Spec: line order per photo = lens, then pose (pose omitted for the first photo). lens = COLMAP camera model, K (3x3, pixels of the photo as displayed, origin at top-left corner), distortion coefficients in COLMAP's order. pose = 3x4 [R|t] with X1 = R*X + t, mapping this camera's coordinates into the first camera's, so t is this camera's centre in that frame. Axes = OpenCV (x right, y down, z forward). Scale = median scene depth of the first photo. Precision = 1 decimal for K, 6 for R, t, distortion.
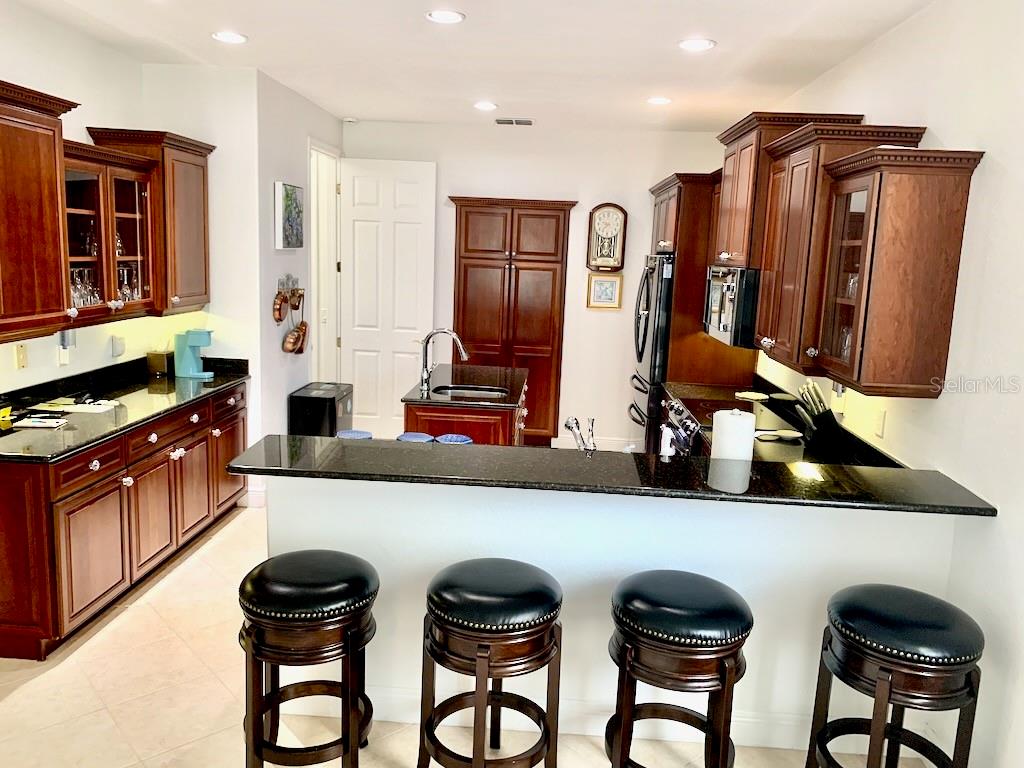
lens RADIAL K [[804.1, 0, 509.7], [0, 804.1, 379.0], [0, 0, 1]] dist [0.010127, 0.013754]
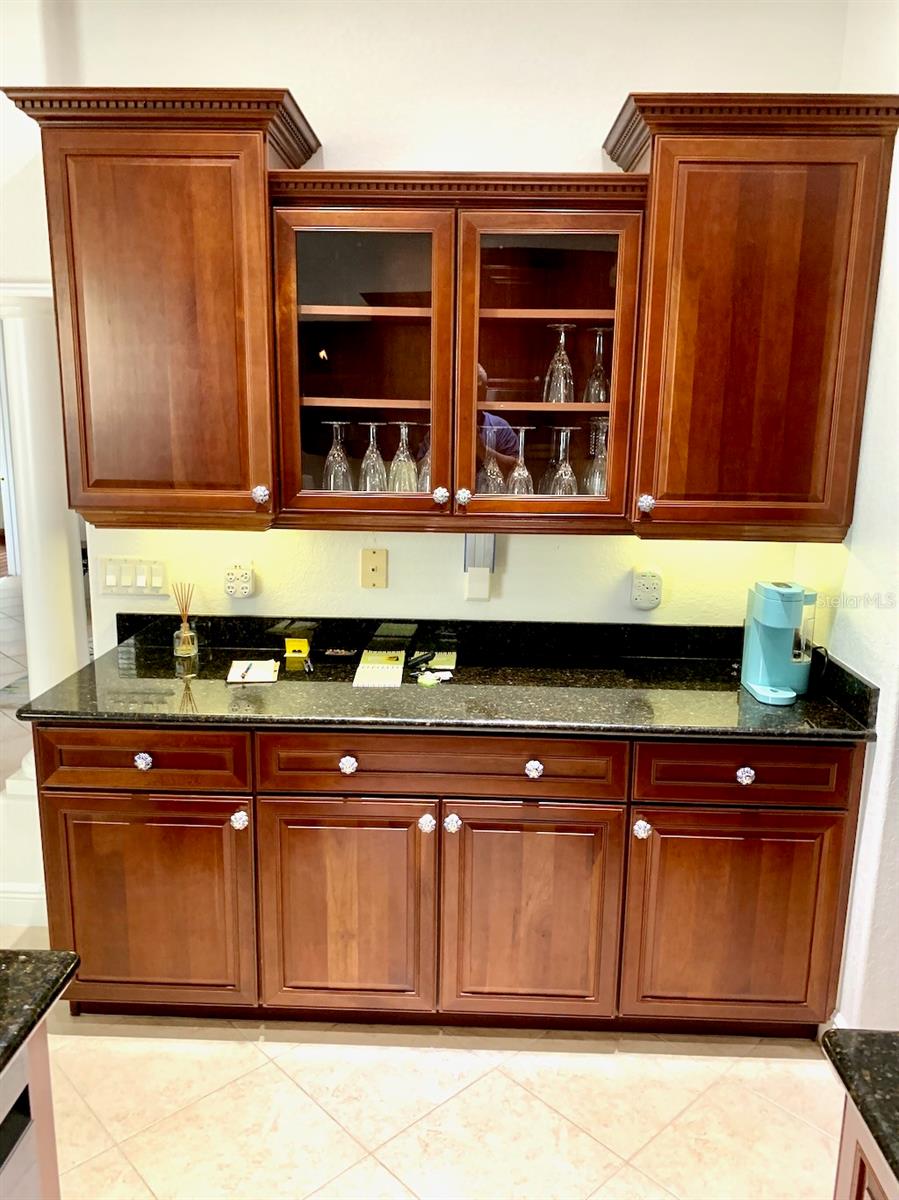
lens RADIAL K [[906.2, 0, 449.5], [0, 906.2, 600.0], [0, 0, 1]] dist [0.014148, -0.008987]
pose [[0.043967, 0.182024, -0.982311, 0.065393], [-0.175070, 0.969450, 0.171805, -0.108703], [0.983574, 0.164419, 0.074491, 0.844132]]
